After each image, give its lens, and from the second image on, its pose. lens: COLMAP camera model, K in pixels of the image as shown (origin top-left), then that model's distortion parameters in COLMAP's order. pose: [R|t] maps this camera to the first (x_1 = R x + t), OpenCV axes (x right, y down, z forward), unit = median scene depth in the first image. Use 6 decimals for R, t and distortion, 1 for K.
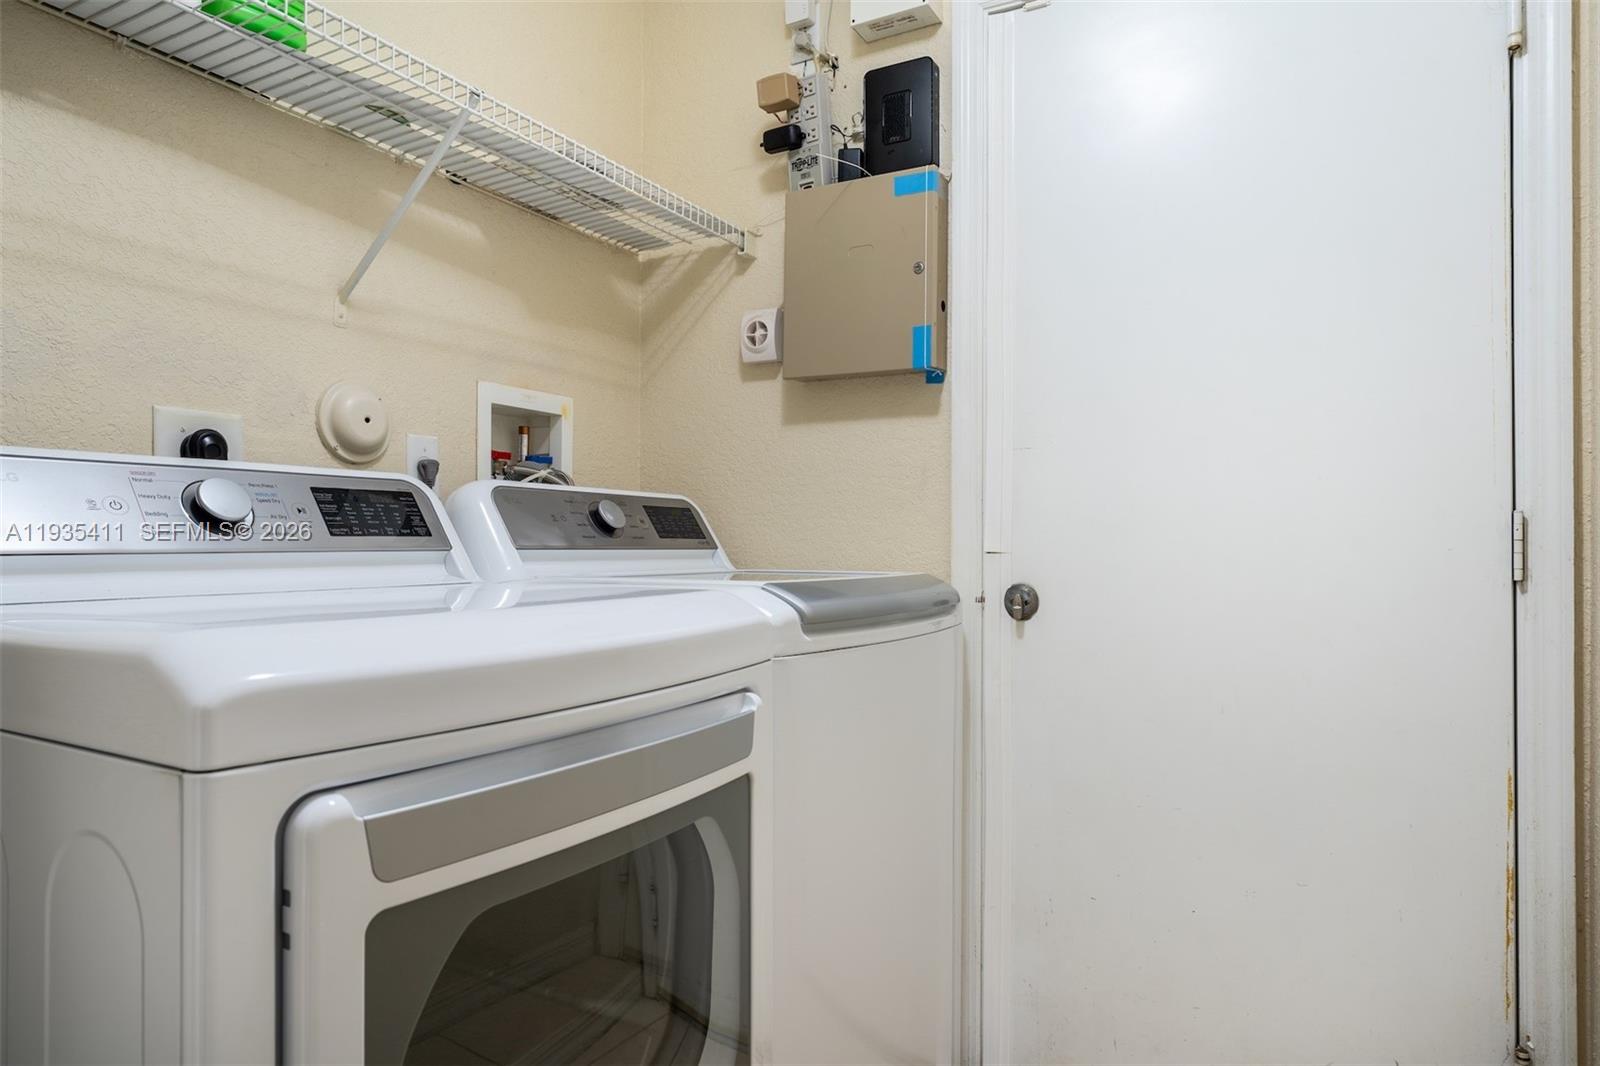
lens RADIAL K [[955.2, 0, 800.0], [0, 955.2, 533.0], [0, 0, 1]] dist [-0.033584, 0.000033]
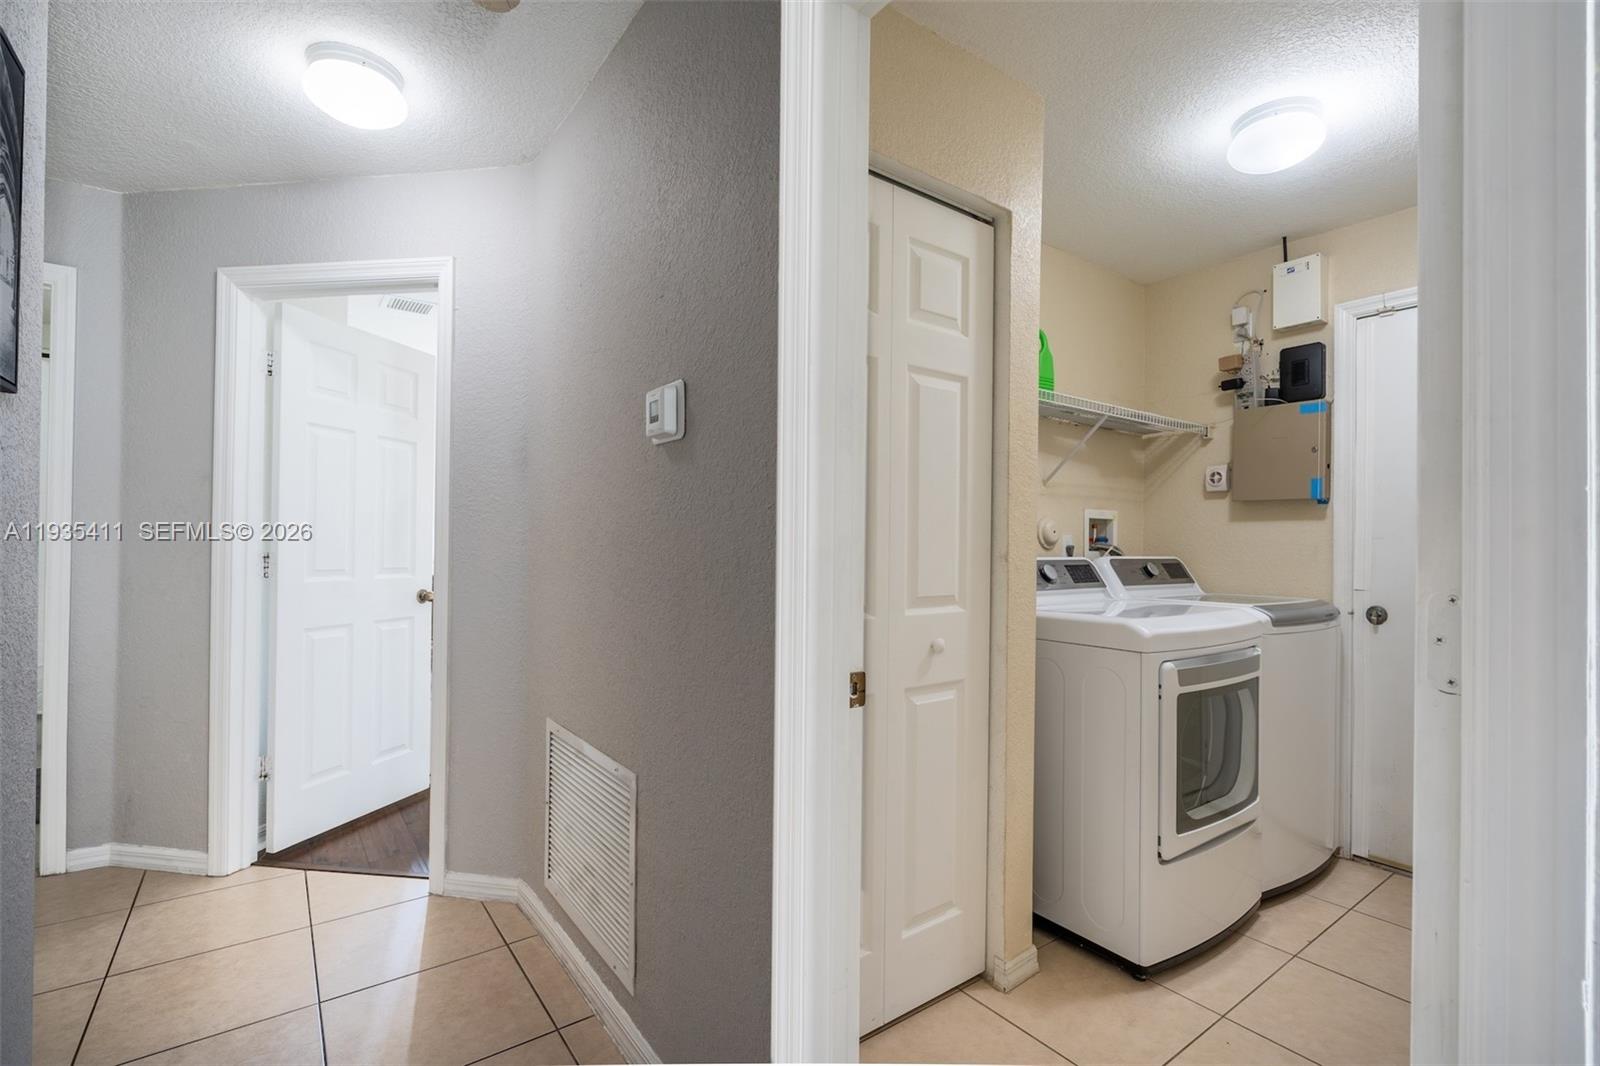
lens RADIAL K [[725.0, 0, 800.0], [0, 725.0, 533.0], [0, 0, 1]] dist [-0.001046, 0.000063]
pose [[0.907946, -0.002298, -0.419080, -0.217225], [-0.001341, 0.999964, -0.008387, -0.081993], [0.419084, 0.008177, 0.907911, -0.836192]]
